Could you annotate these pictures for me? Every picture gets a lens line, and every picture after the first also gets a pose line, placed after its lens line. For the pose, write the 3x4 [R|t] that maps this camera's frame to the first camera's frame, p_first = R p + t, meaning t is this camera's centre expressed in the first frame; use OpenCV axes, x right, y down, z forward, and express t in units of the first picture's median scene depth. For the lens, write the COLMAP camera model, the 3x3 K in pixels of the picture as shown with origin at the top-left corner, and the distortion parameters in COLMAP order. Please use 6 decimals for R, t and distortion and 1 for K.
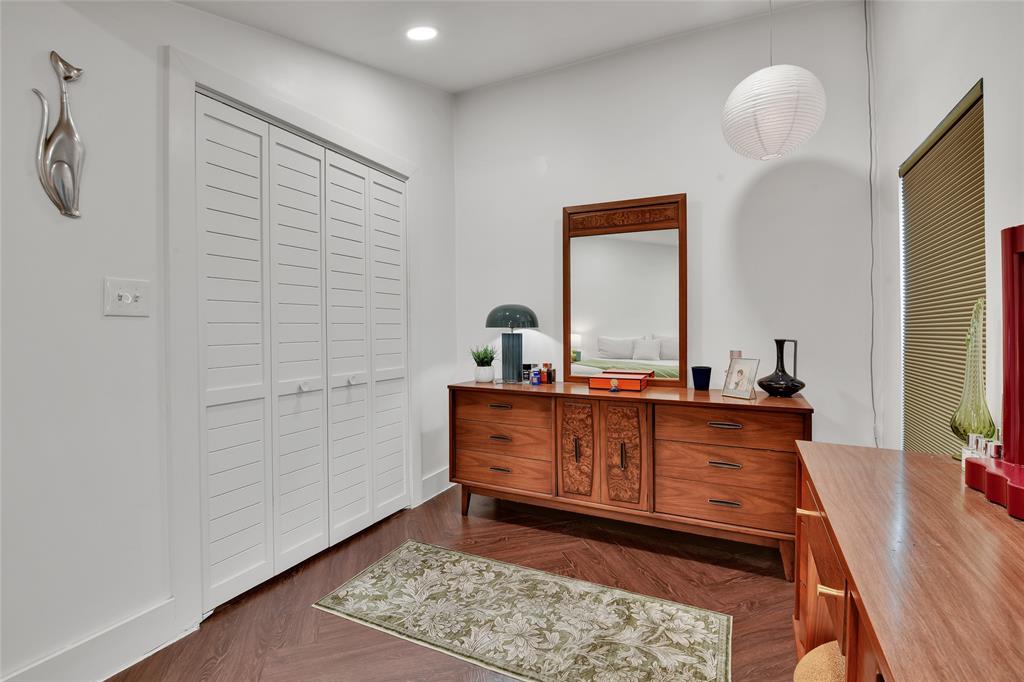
lens RADIAL K [[446.1, 0, 525.1], [0, 446.1, 336.0], [0, 0, 1]] dist [-0.002141, -0.009078]
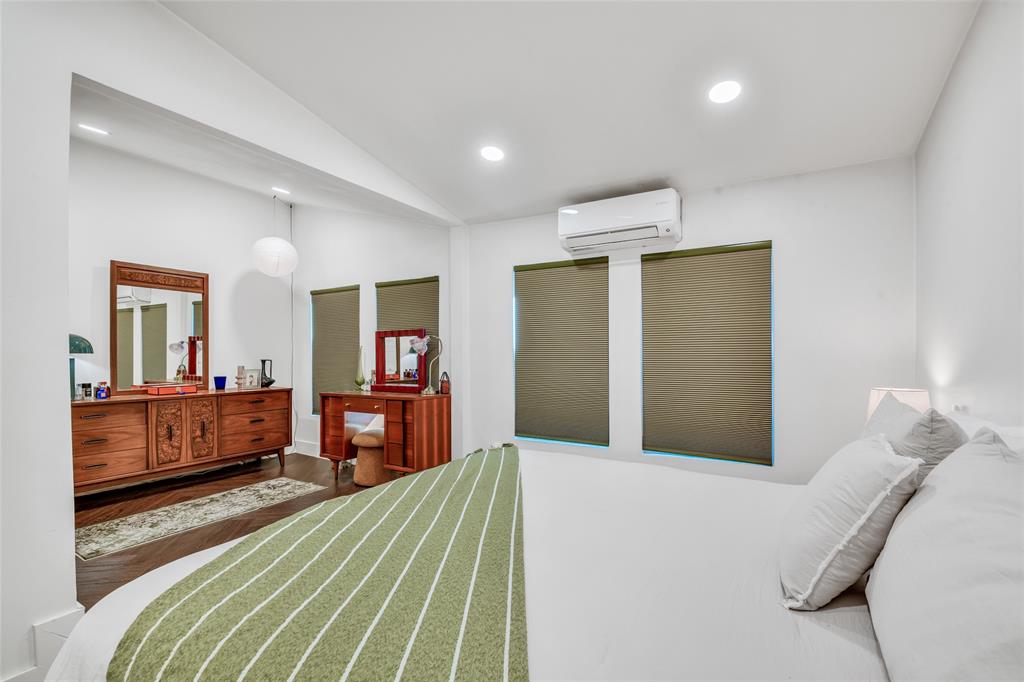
lens RADIAL K [[446.1, 0, 518.3], [0, 446.1, 358.0], [0, 0, 1]] dist [-0.002141, -0.009078]
pose [[0.086470, -0.006132, 0.996236, -1.346170], [0.015839, 0.999863, 0.004779, 0.008480], [-0.996129, 0.015366, 0.086556, -0.341590]]
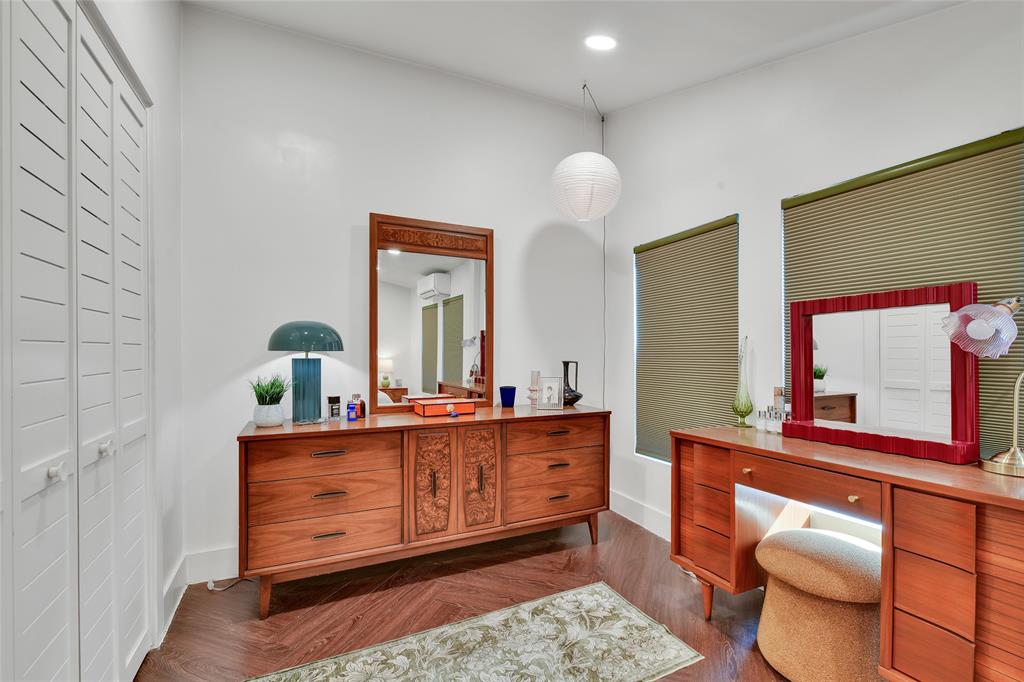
lens RADIAL K [[446.1, 0, 518.6], [0, 446.1, 355.6], [0, 0, 1]] dist [-0.002141, -0.009078]
pose [[0.629463, -0.003583, 0.777022, -0.505311], [0.010895, 0.999932, -0.004215, -0.004559], [-0.776954, 0.011119, 0.629459, 0.291048]]
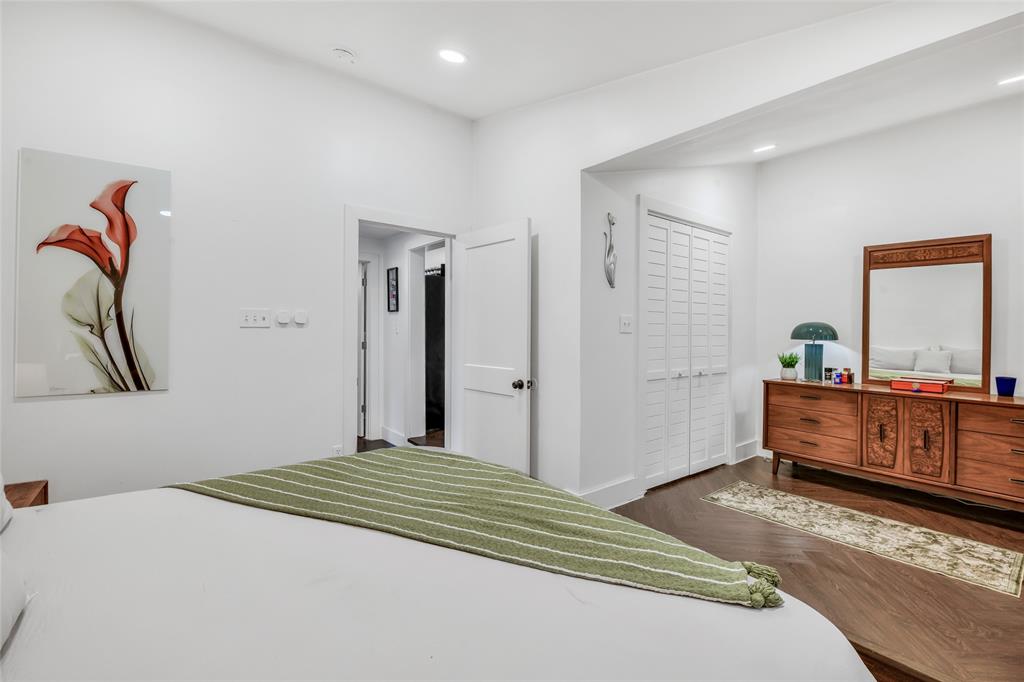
lens RADIAL K [[446.1, 0, 521.5], [0, 446.1, 332.7], [0, 0, 1]] dist [-0.002141, -0.009078]
pose [[0.893132, 0.017960, -0.449436, -0.266907], [-0.022996, 0.999719, -0.005749, -0.014872], [0.449206, 0.015470, 0.893294, -0.712624]]
